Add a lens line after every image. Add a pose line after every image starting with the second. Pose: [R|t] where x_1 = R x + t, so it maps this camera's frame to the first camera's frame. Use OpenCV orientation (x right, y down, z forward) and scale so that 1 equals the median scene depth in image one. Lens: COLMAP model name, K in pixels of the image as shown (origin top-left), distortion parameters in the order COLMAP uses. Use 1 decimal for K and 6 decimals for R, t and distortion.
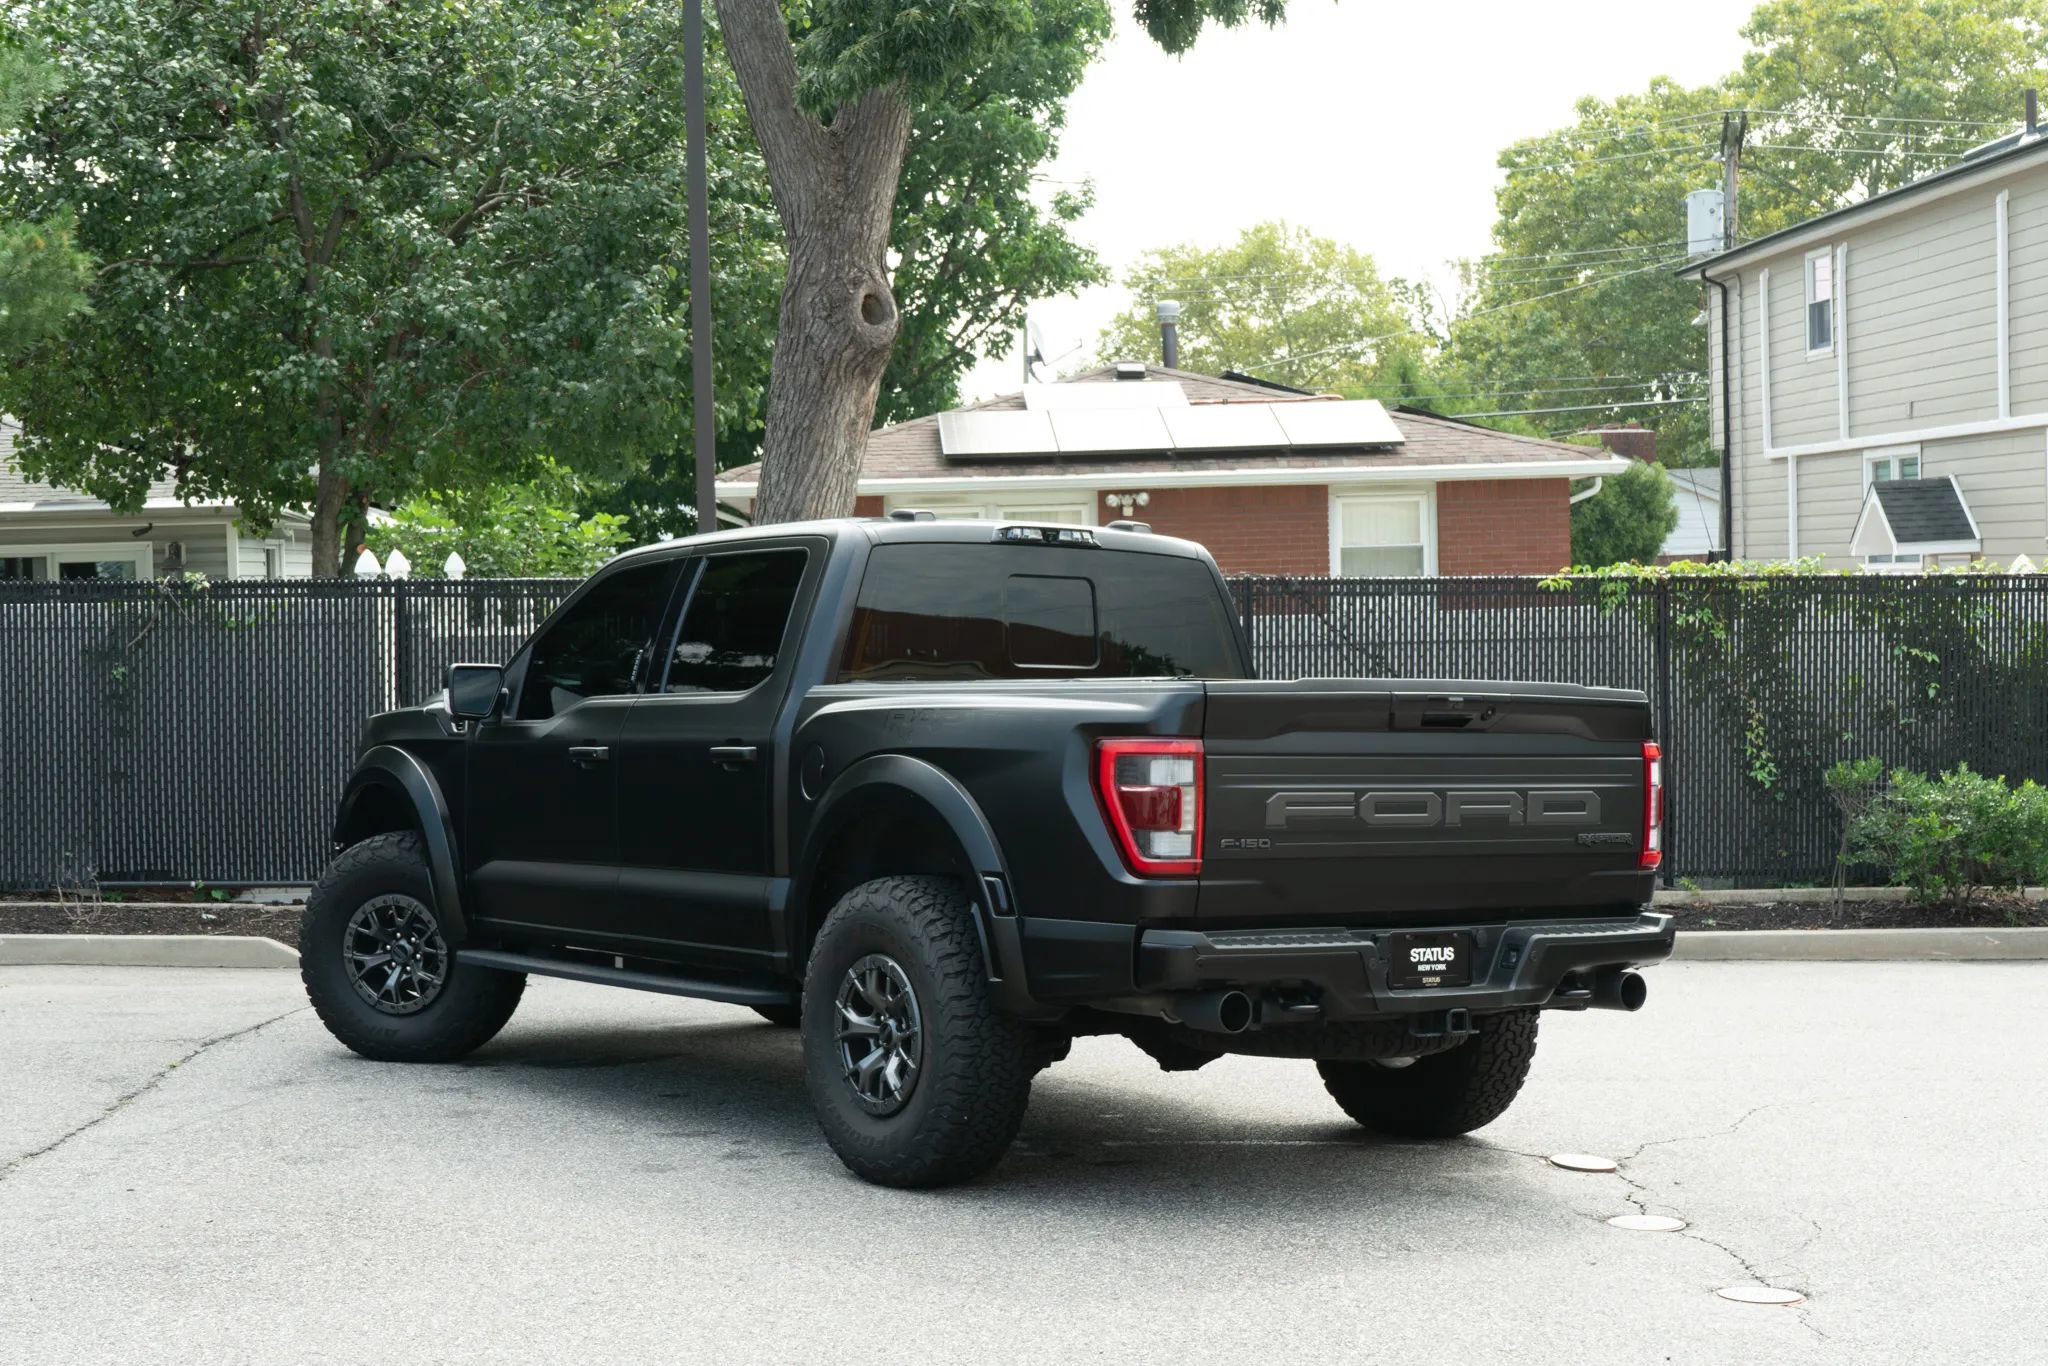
lens RADIAL K [[3010.5, 0, 1012.8], [0, 3010.5, 679.8], [0, 0, 1]] dist [0.004848, 0.128712]
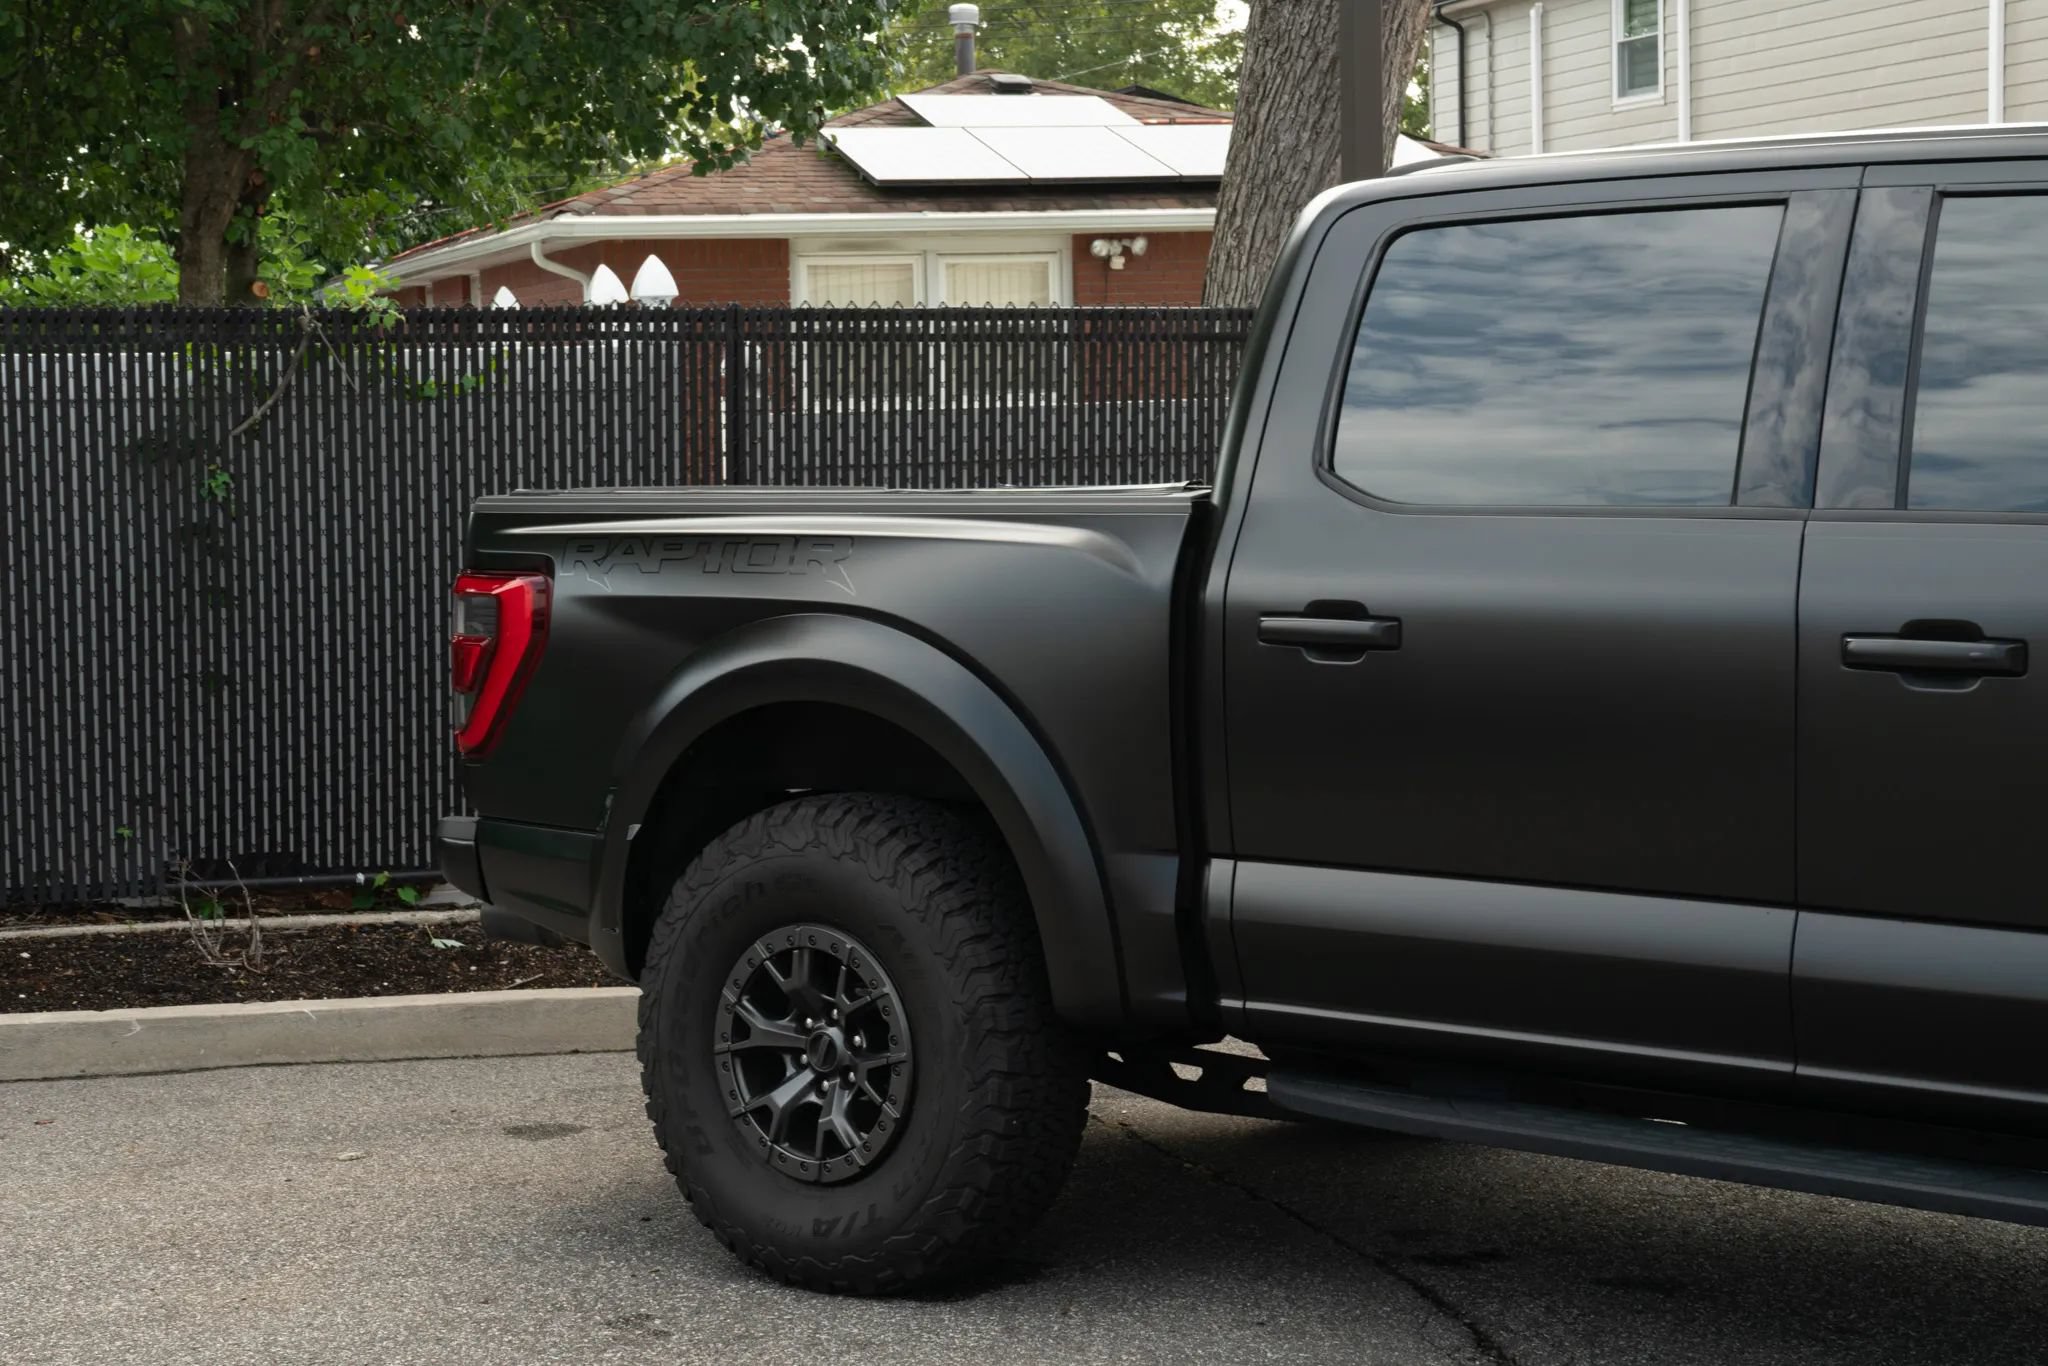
lens RADIAL K [[3159.8, 0, 1023.2], [0, 3159.8, 684.7], [0, 0, 1]] dist [0.011353, 0.080279]
pose [[0.966900, -0.028061, 0.253607, -0.235094], [0.013750, 0.998220, 0.058028, 0.001808], [-0.254784, -0.052620, 0.965565, 0.336542]]
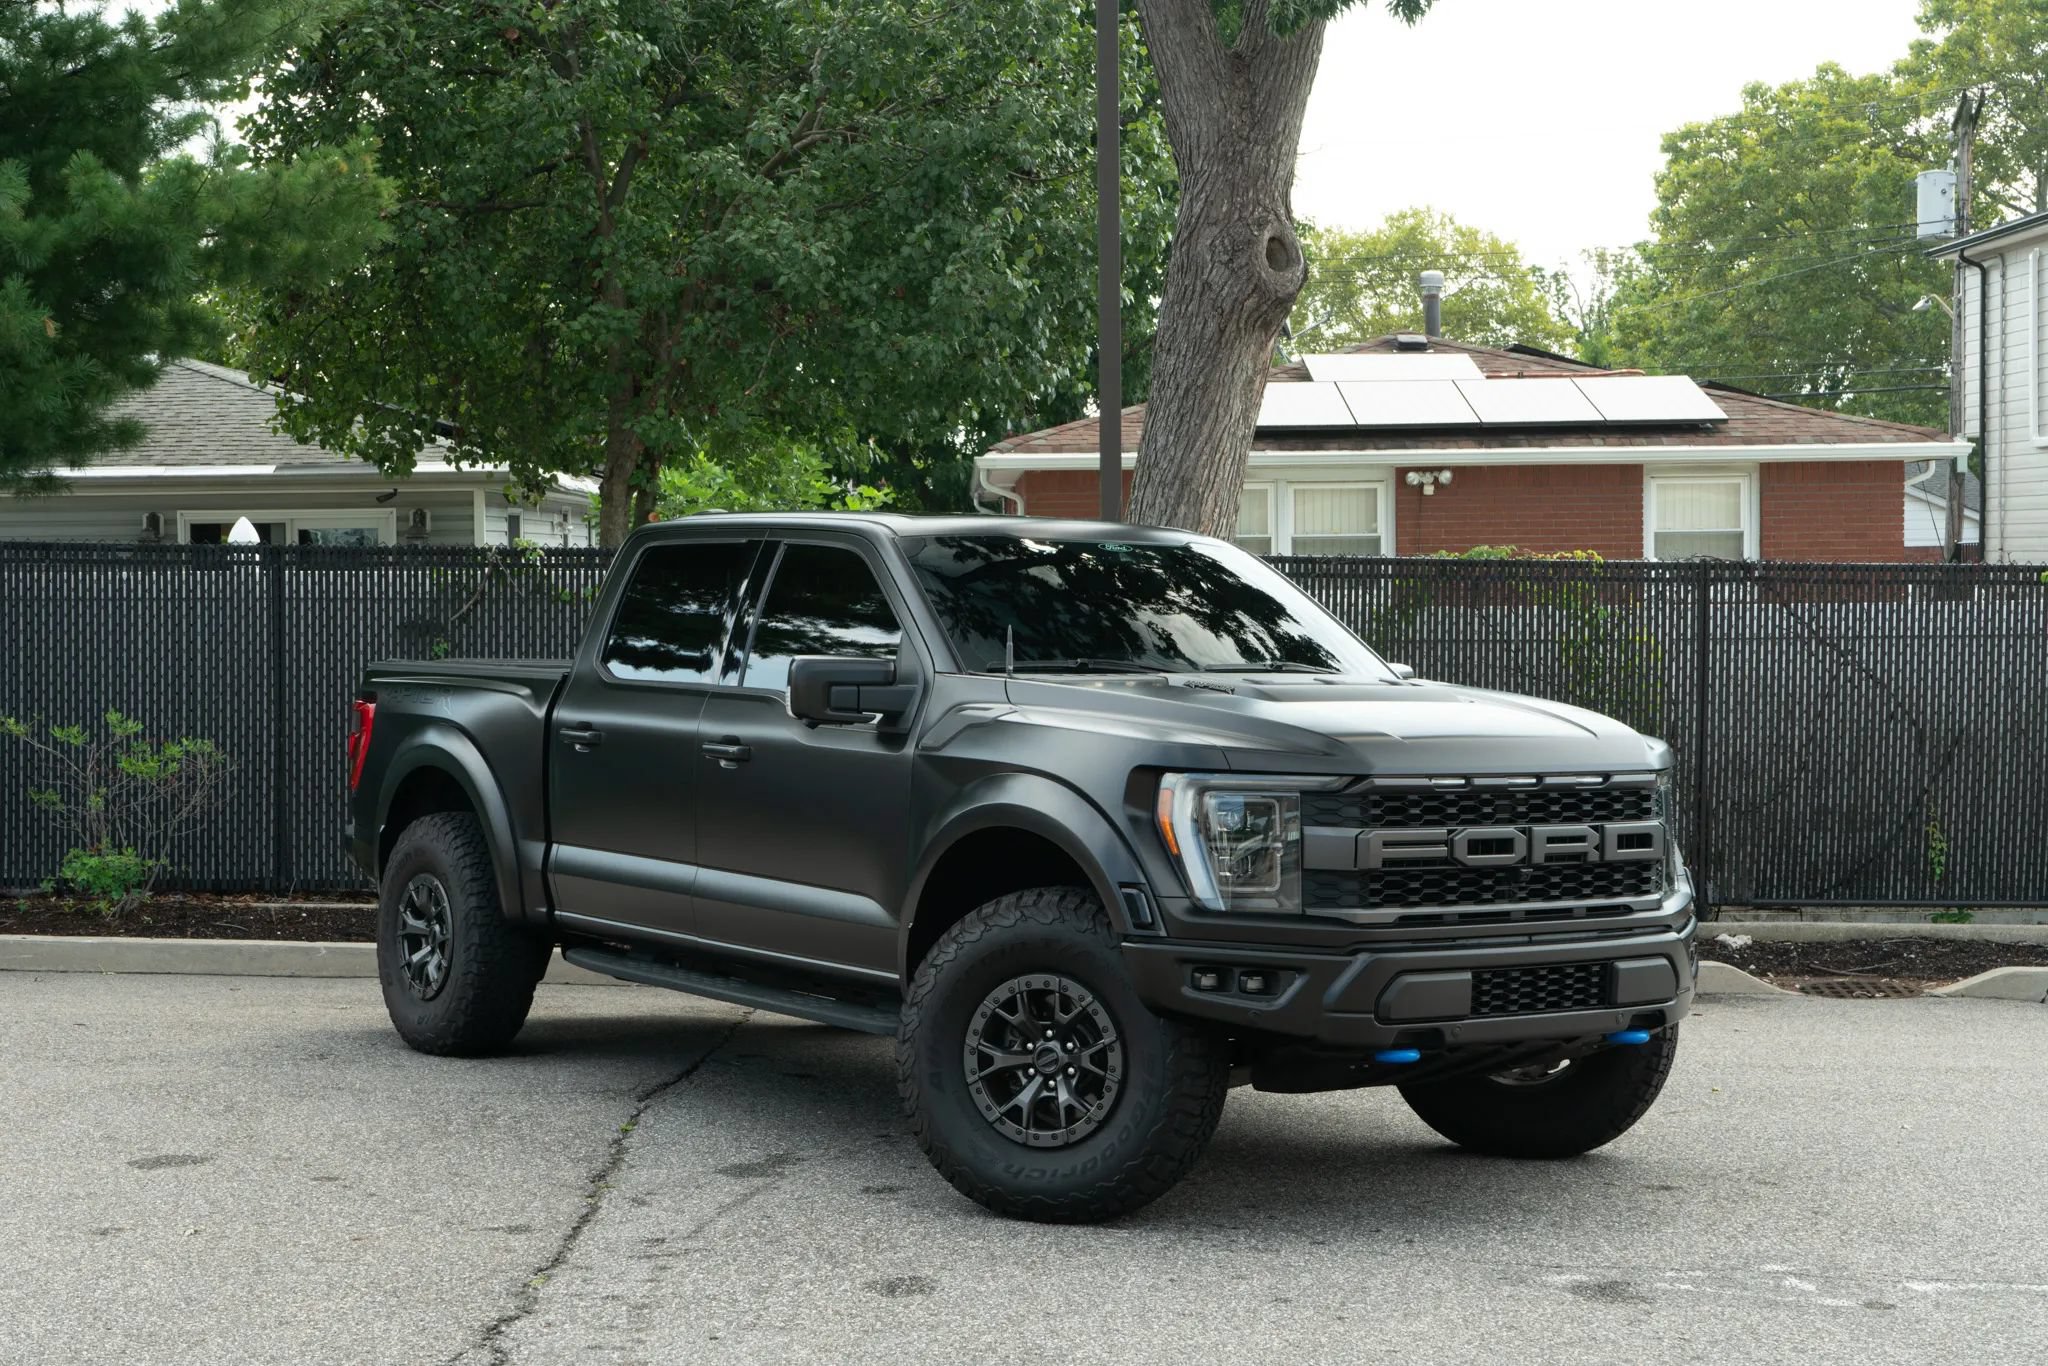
lens RADIAL K [[2959.8, 0, 1023.5], [0, 2959.8, 685.8], [0, 0, 1]] dist [0.001815, 0.078716]
pose [[0.999353, 0.015492, -0.032464, -0.073804], [-0.015229, 0.999849, 0.008353, -0.001190], [0.032588, -0.007853, 0.999438, 0.098430]]
